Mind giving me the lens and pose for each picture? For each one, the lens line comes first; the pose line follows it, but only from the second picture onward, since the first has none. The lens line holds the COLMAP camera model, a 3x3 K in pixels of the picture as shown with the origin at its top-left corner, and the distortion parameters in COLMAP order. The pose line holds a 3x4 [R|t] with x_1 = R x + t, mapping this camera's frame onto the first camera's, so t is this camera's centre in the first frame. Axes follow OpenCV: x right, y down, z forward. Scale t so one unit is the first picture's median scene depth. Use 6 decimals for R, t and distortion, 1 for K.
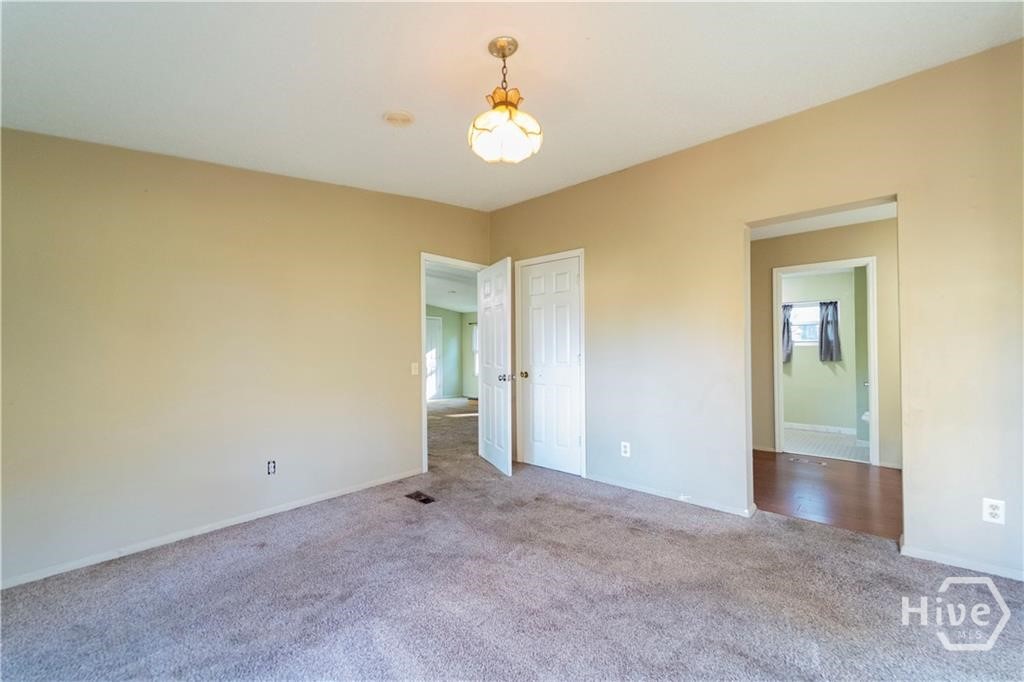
lens RADIAL K [[411.2, 0, 509.4], [0, 411.2, 342.8], [0, 0, 1]] dist [-0.001591, -0.000855]
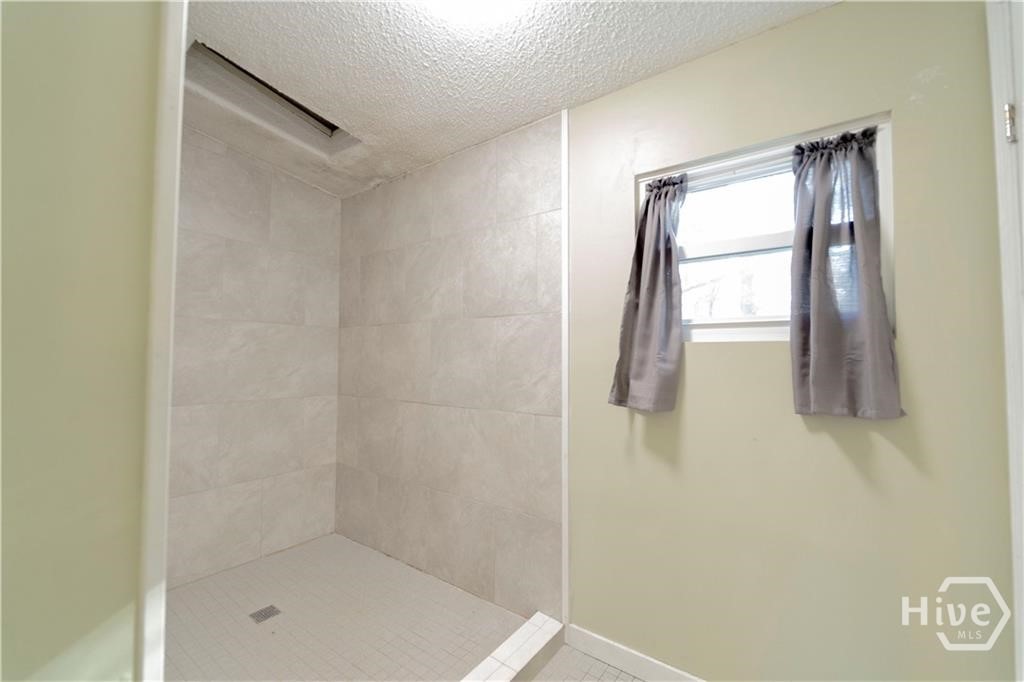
lens RADIAL K [[411.2, 0, 514.8], [0, 411.2, 340.0], [0, 0, 1]] dist [-0.001591, -0.000855]
pose [[0.990215, 0.018542, 0.138311, 0.585875], [-0.015432, 0.999604, -0.023521, 0.013670], [-0.138693, 0.021157, 0.990109, 0.815257]]
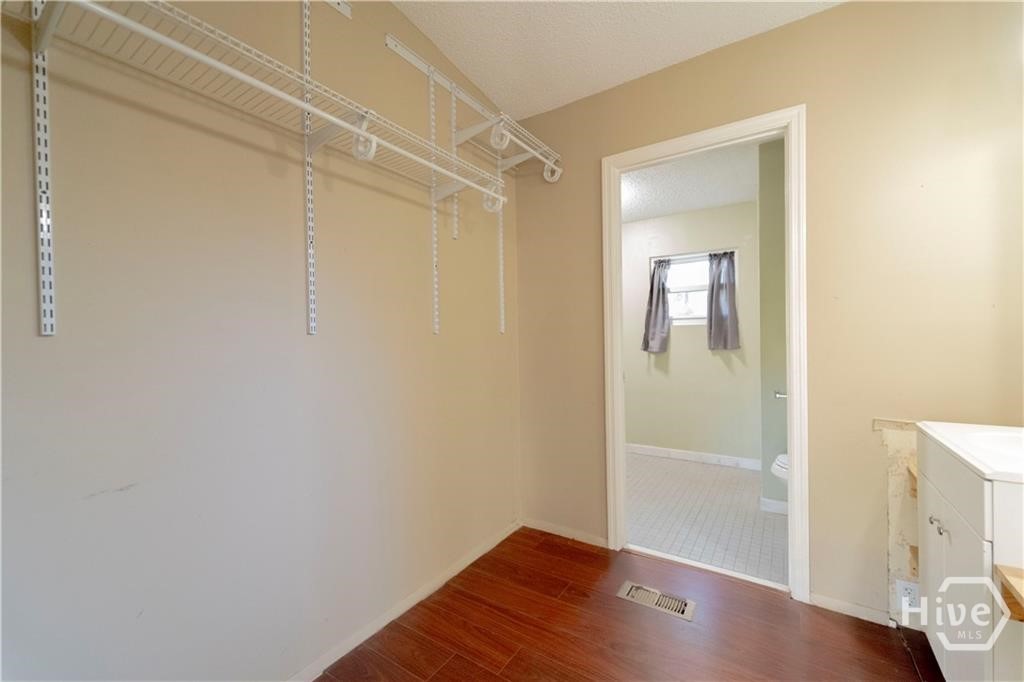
lens RADIAL K [[411.2, 0, 512.2], [0, 411.2, 341.6], [0, 0, 1]] dist [-0.001591, -0.000855]
pose [[0.987543, -0.018214, 0.156290, 0.372946], [0.013651, 0.999450, 0.030224, 0.010008], [-0.156754, -0.027714, 0.987249, 0.442951]]
